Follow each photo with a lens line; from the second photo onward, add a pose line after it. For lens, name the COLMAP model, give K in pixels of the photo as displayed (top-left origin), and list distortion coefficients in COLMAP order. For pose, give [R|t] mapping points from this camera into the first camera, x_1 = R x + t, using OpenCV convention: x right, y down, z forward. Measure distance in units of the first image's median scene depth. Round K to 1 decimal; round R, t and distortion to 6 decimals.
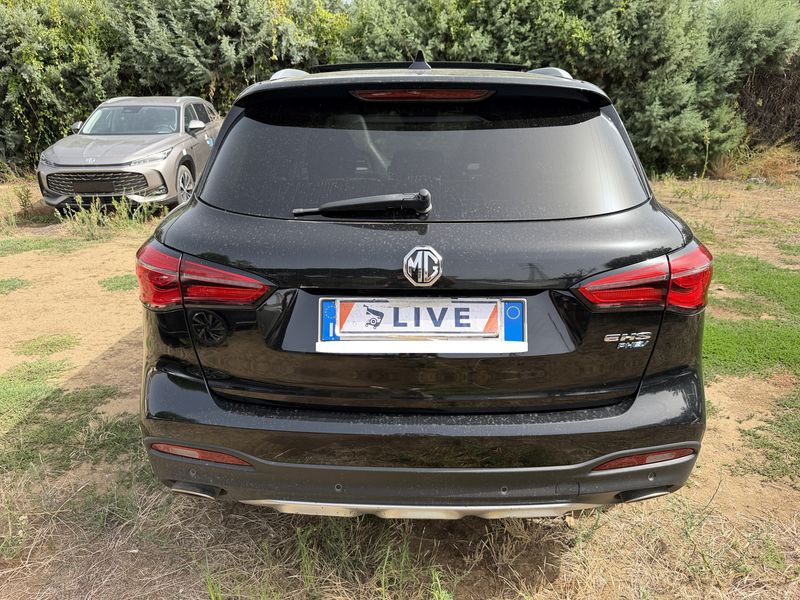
lens RADIAL K [[571.3, 0, 400.0], [0, 571.3, 300.0], [0, 0, 1]] dist [-0.002626, -0.003866]
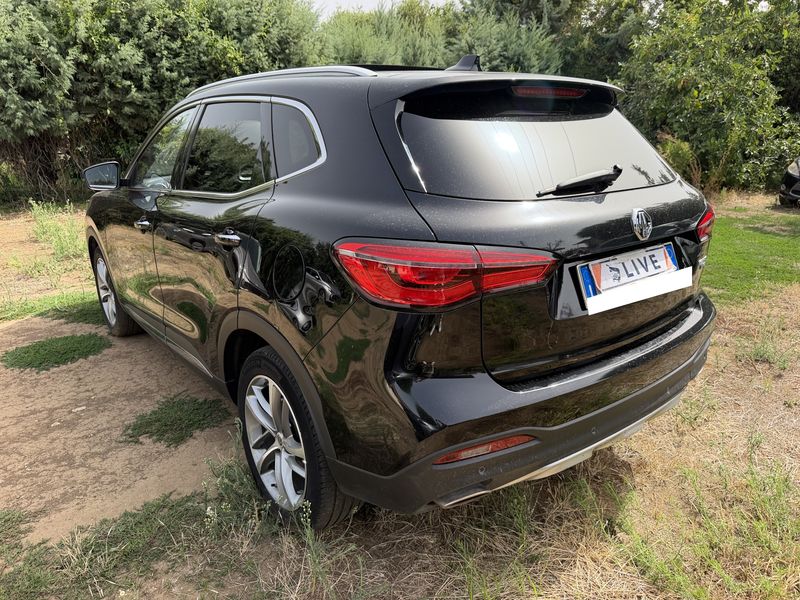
lens RADIAL K [[571.3, 0, 400.0], [0, 571.3, 300.0], [0, 0, 1]] dist [-0.002626, -0.003866]
pose [[0.781048, -0.187377, 0.595696, -0.141678], [0.207687, 0.977562, 0.035185, -0.006340], [-0.588923, 0.096237, 0.802439, 0.039068]]
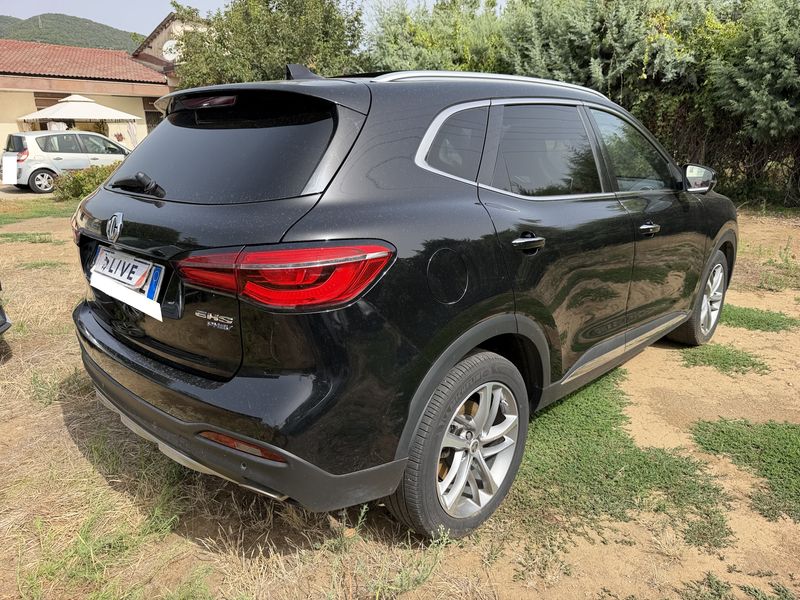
lens RADIAL K [[571.3, 0, 400.0], [0, 571.3, 300.0], [0, 0, 1]] dist [-0.002626, -0.003866]
pose [[0.740615, 0.185501, -0.645816, 0.173168], [-0.210484, 0.976811, 0.039193, -0.010624], [0.638111, 0.106907, 0.762486, 0.052793]]
